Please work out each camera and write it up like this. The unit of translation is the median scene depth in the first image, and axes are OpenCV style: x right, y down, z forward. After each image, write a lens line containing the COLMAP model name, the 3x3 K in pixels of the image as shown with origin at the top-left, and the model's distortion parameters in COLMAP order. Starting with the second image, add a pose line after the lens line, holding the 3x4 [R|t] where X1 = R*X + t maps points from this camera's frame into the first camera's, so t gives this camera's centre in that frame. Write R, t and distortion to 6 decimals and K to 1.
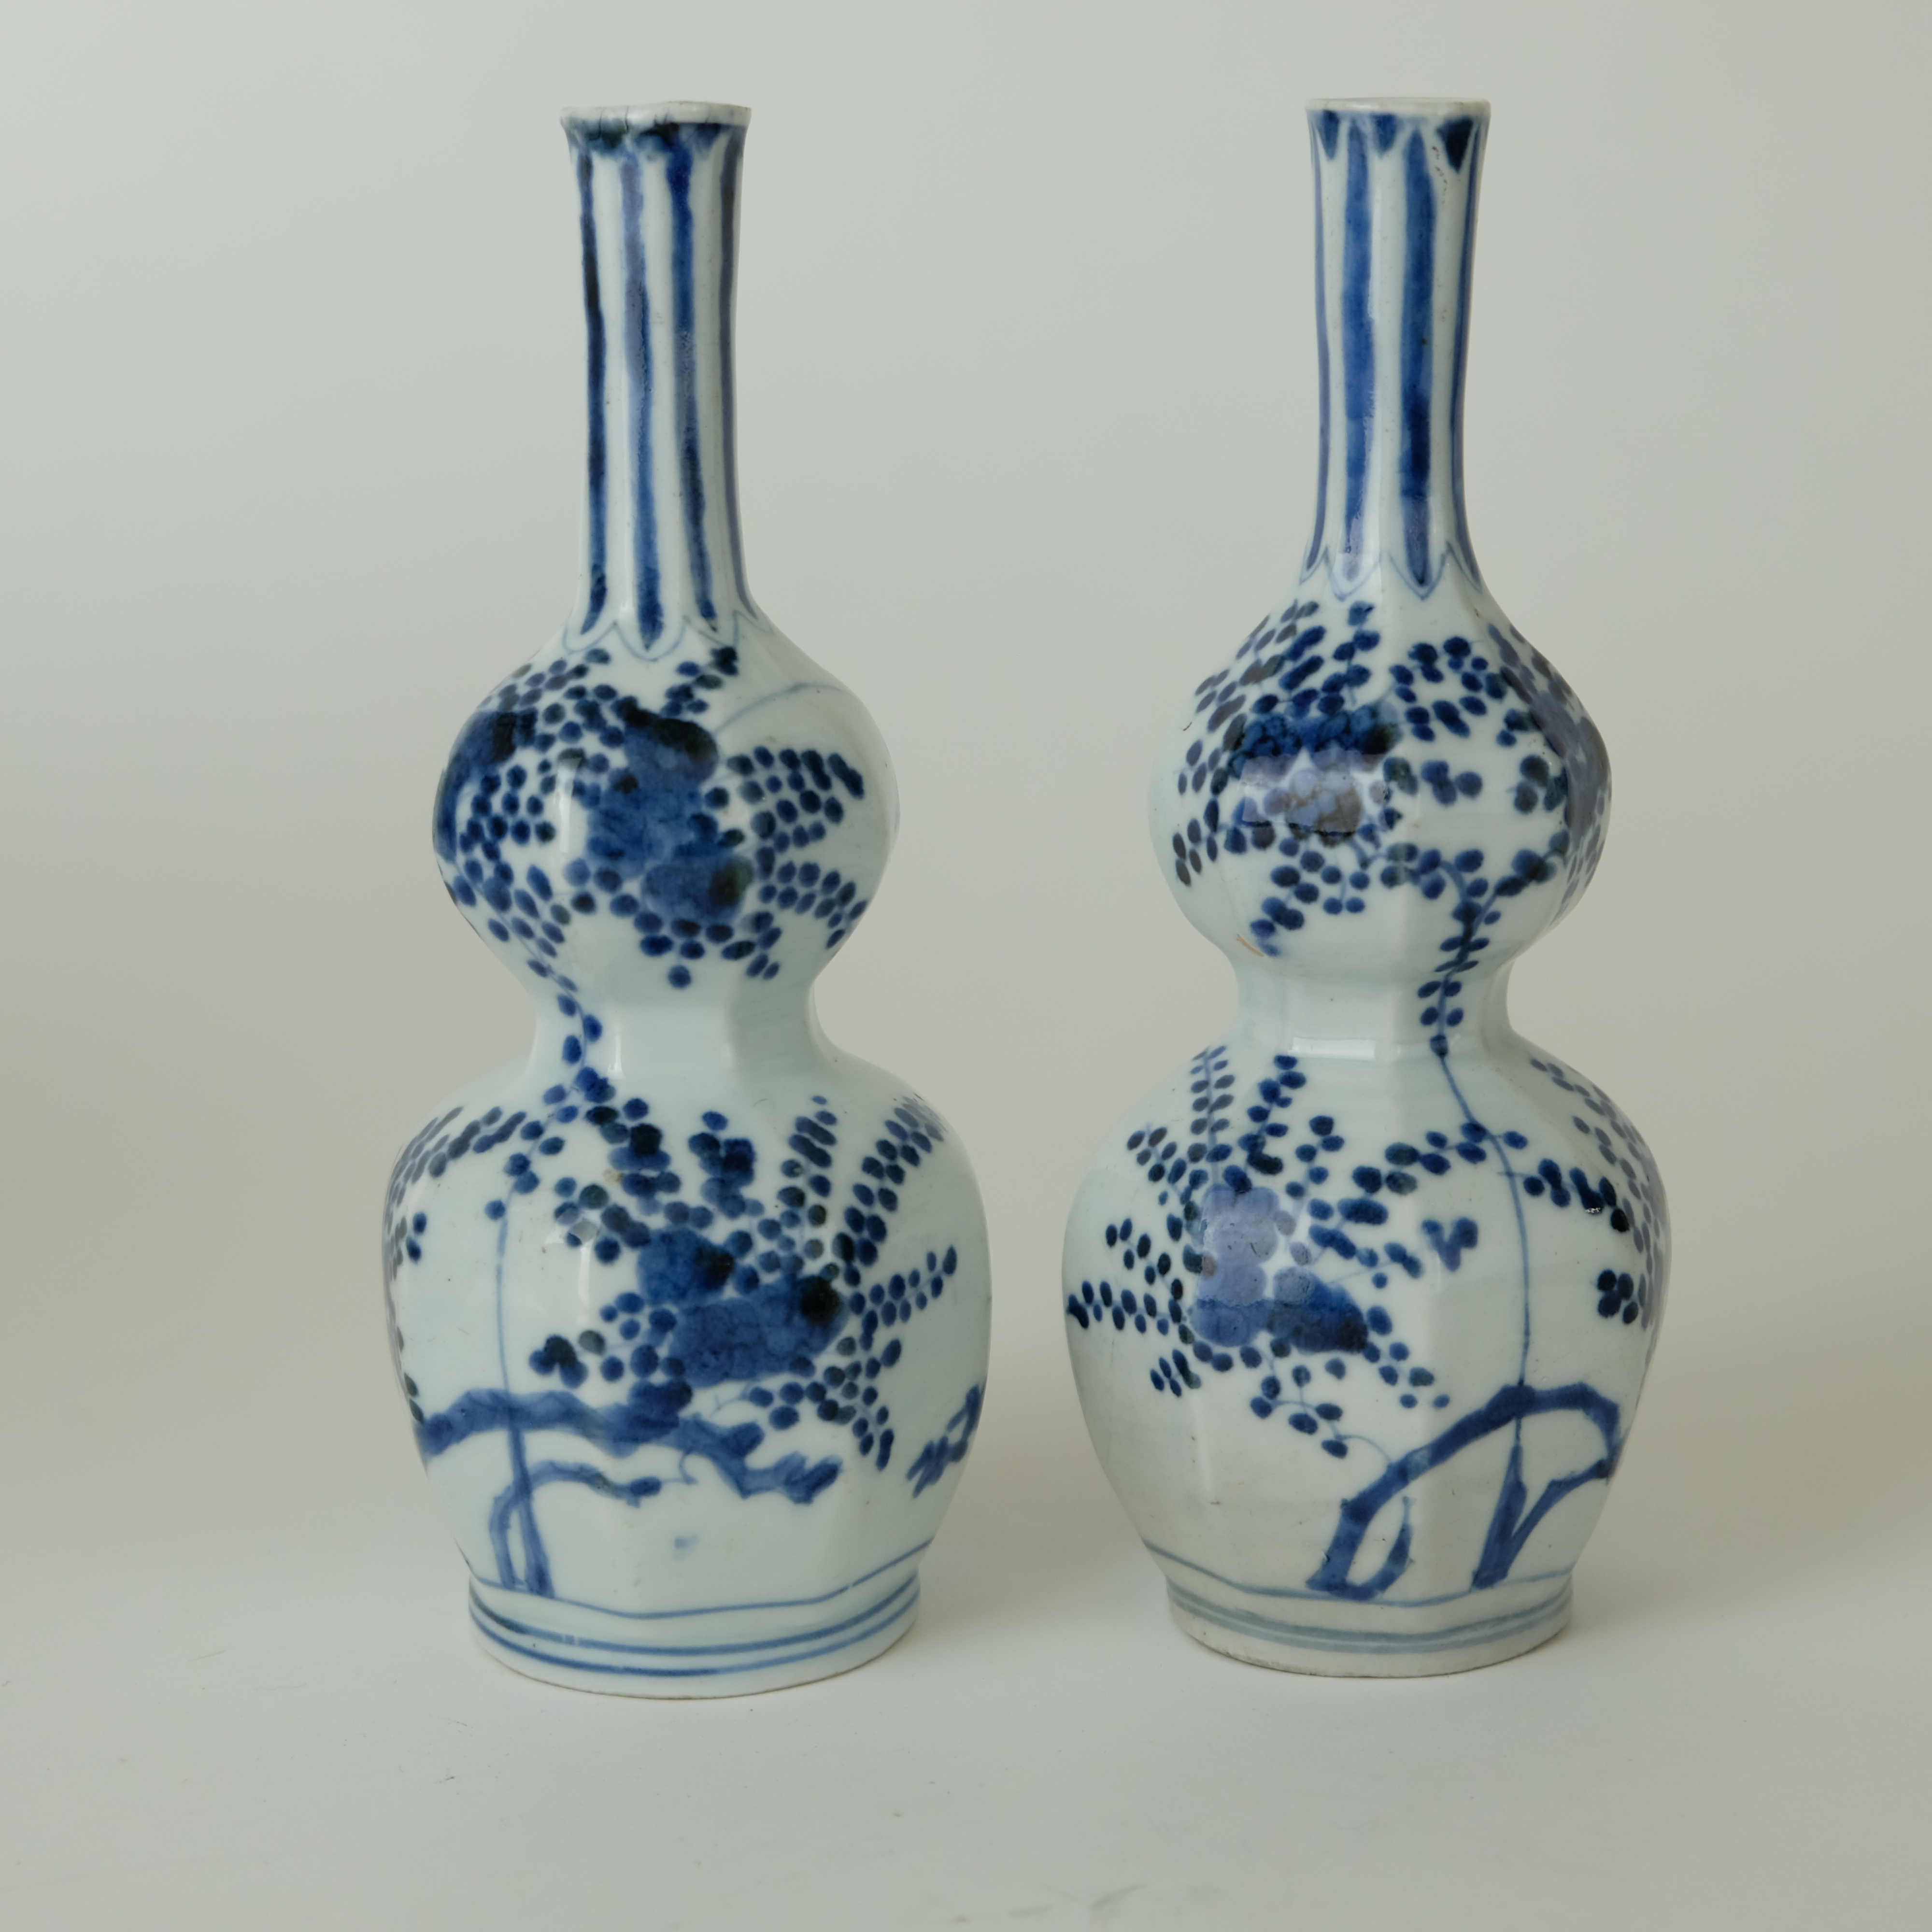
lens RADIAL K [[3799.7, 0, 966.0], [0, 3799.7, 966.0], [0, 0, 1]] dist [-0.052165, 0.129083]
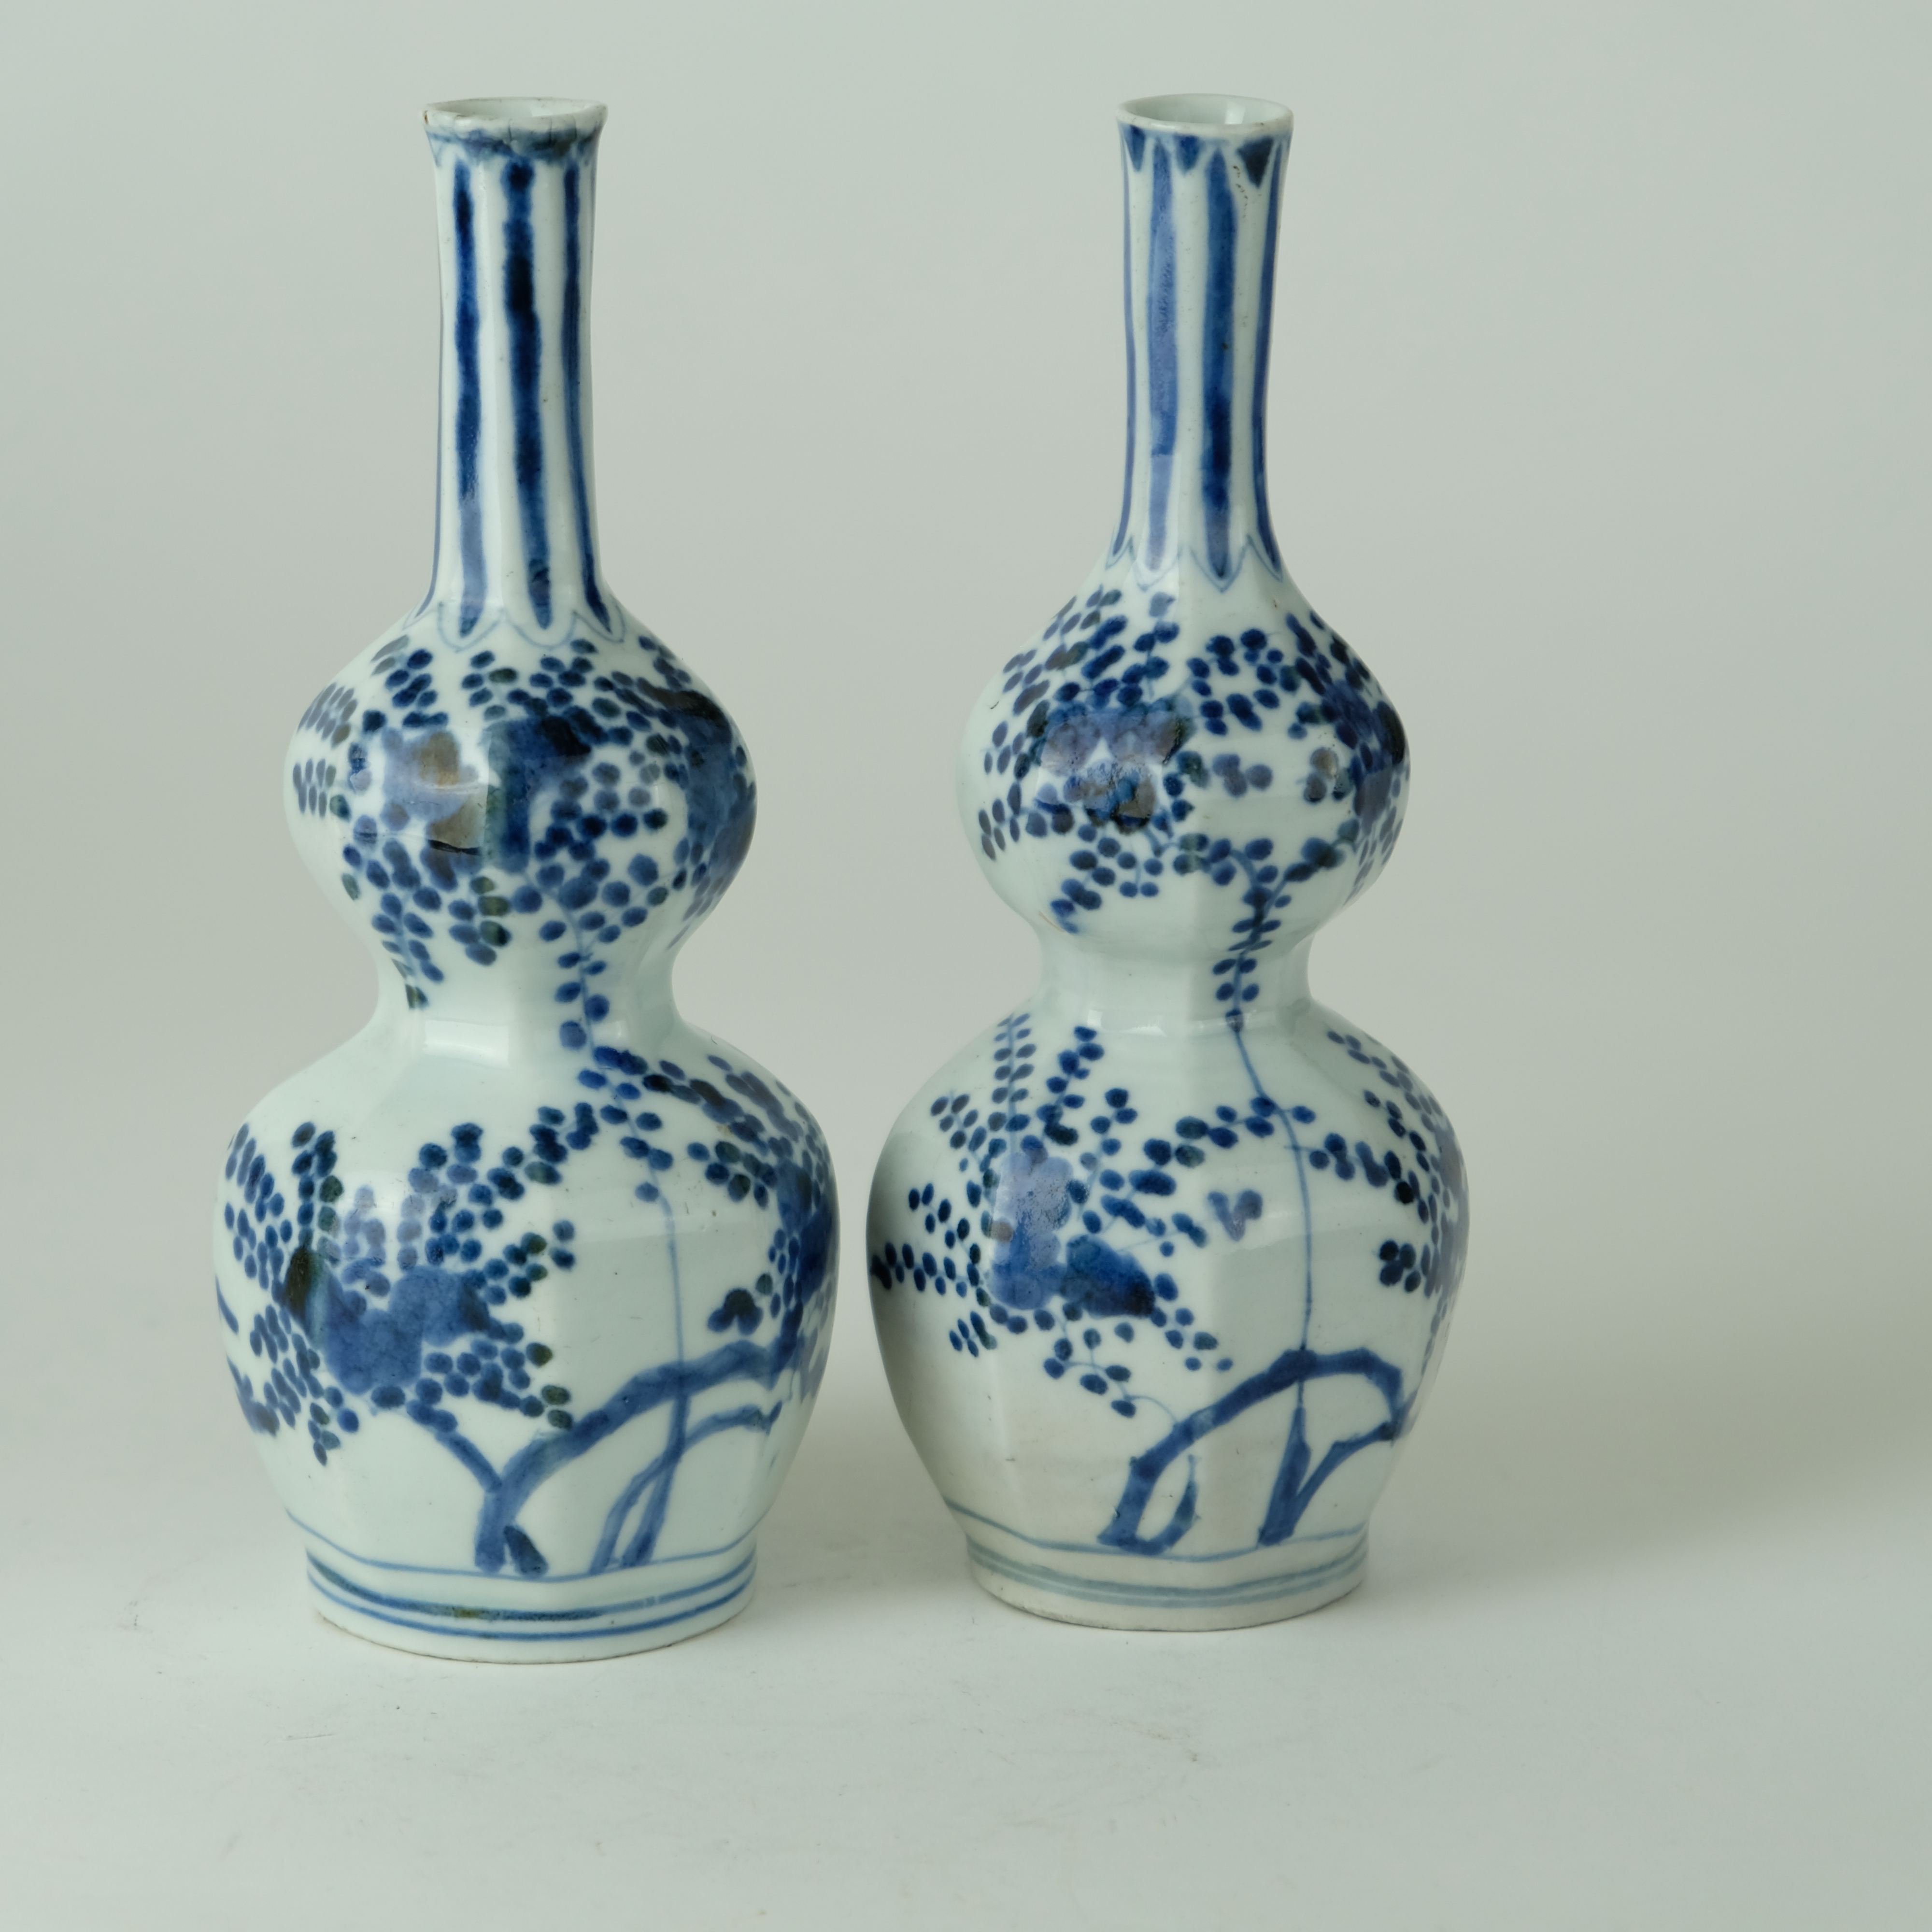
lens RADIAL K [[7107.1, 0, 966.0], [0, 7107.1, 966.0], [0, 0, 1]] dist [-0.141196, -0.953647]
pose [[0.999554, 0.012809, 0.026971, -0.000073], [-0.014461, 0.997974, 0.061961, -0.113531], [-0.026123, -0.062324, 0.997714, -0.931084]]
